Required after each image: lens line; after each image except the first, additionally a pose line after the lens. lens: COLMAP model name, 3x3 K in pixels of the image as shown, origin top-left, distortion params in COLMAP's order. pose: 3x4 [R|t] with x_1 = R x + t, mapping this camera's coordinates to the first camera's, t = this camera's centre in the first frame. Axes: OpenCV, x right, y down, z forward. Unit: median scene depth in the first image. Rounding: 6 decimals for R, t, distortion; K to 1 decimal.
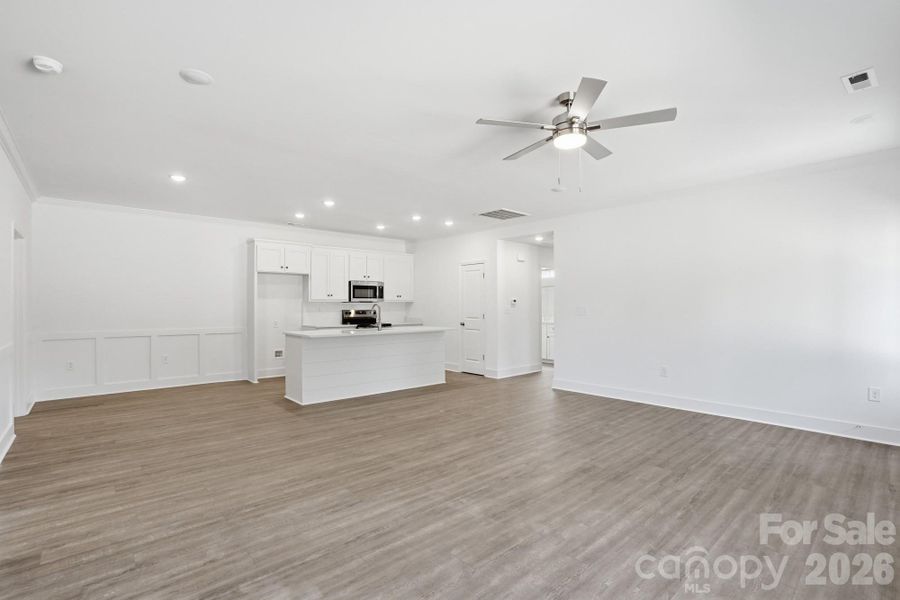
lens RADIAL K [[426.5, 0, 448.2], [0, 426.5, 297.4], [0, 0, 1]] dist [-0.024419, 0.000315]
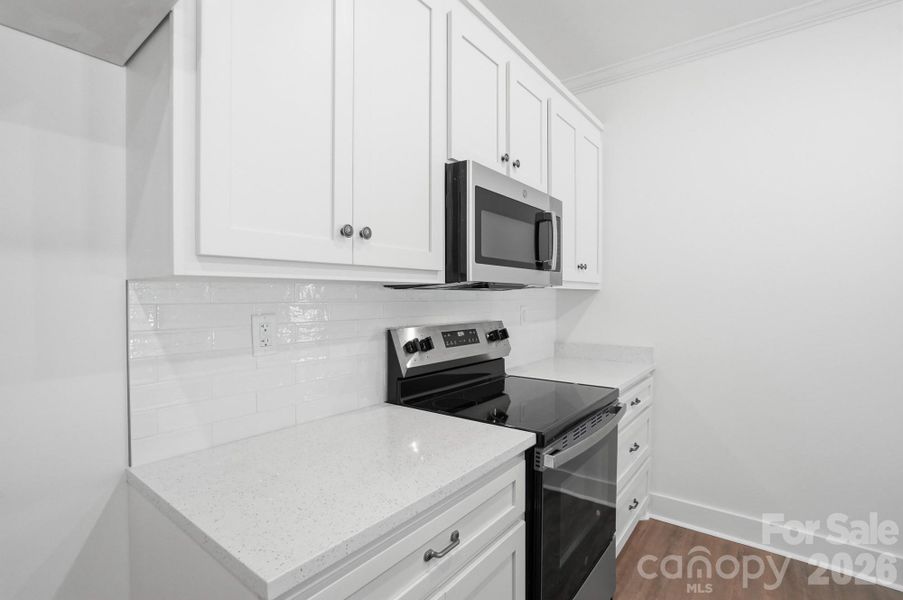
lens RADIAL K [[422.8, 0, 439.8], [0, 422.8, 305.0], [0, 0, 1]] dist [-0.055517, 0.000214]
pose [[0.985614, -0.009146, 0.168764, -0.259532], [0.004954, 0.999669, 0.025240, 0.014334], [-0.168939, -0.024041, 0.985333, 0.821323]]
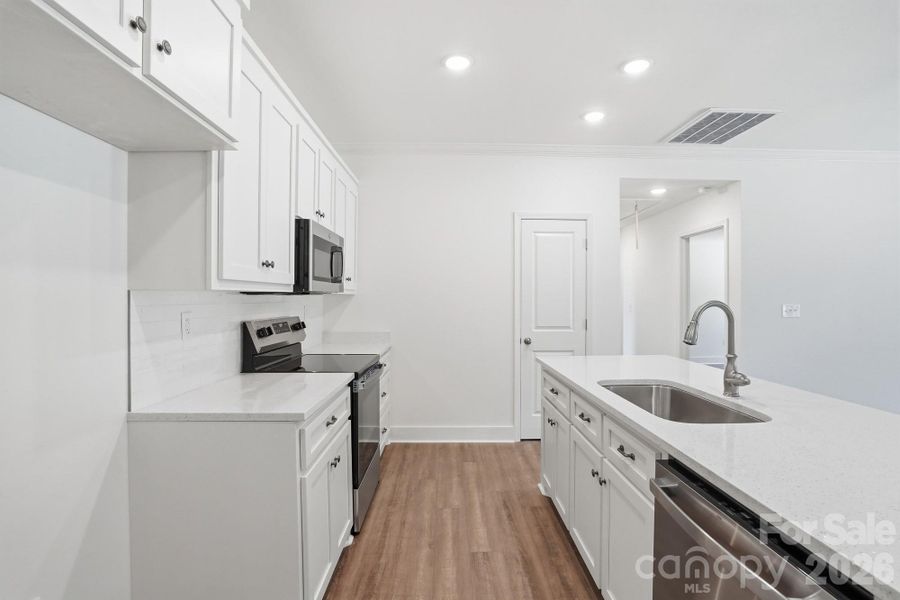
lens RADIAL K [[426.5, 0, 448.2], [0, 426.5, 297.4], [0, 0, 1]] dist [-0.024419, 0.000315]
pose [[0.662936, 0.002048, 0.748673, -0.367791], [-0.009383, 0.999940, 0.005573, 0.011015], [-0.748617, -0.010719, 0.662916, 0.729391]]
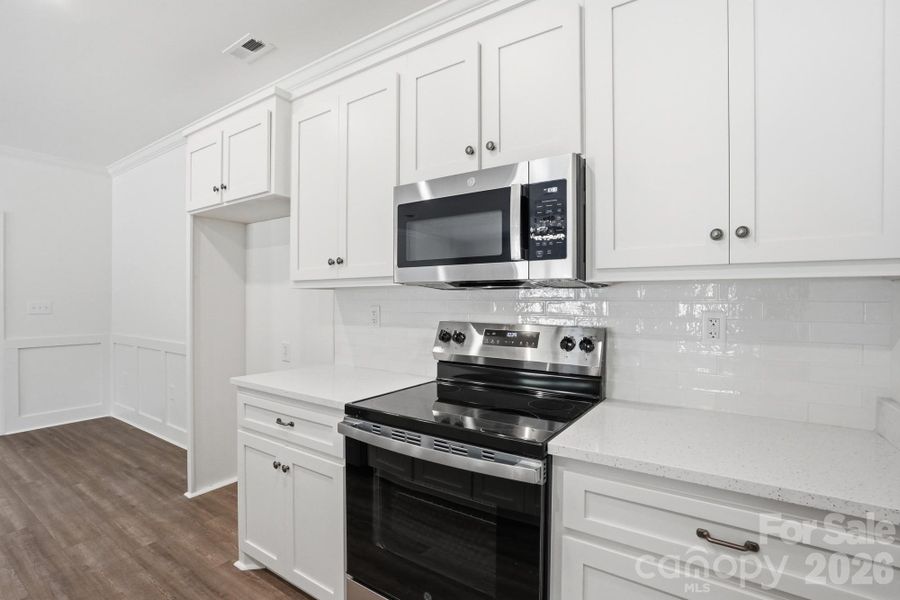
lens RADIAL K [[426.5, 0, 448.2], [0, 426.5, 297.4], [0, 0, 1]] dist [-0.024419, 0.000315]
pose [[0.240412, -0.000085, -0.970671, -0.019634], [0.003016, 0.999995, 0.000659, 0.015954], [0.970666, -0.003086, 0.240411, 0.950203]]
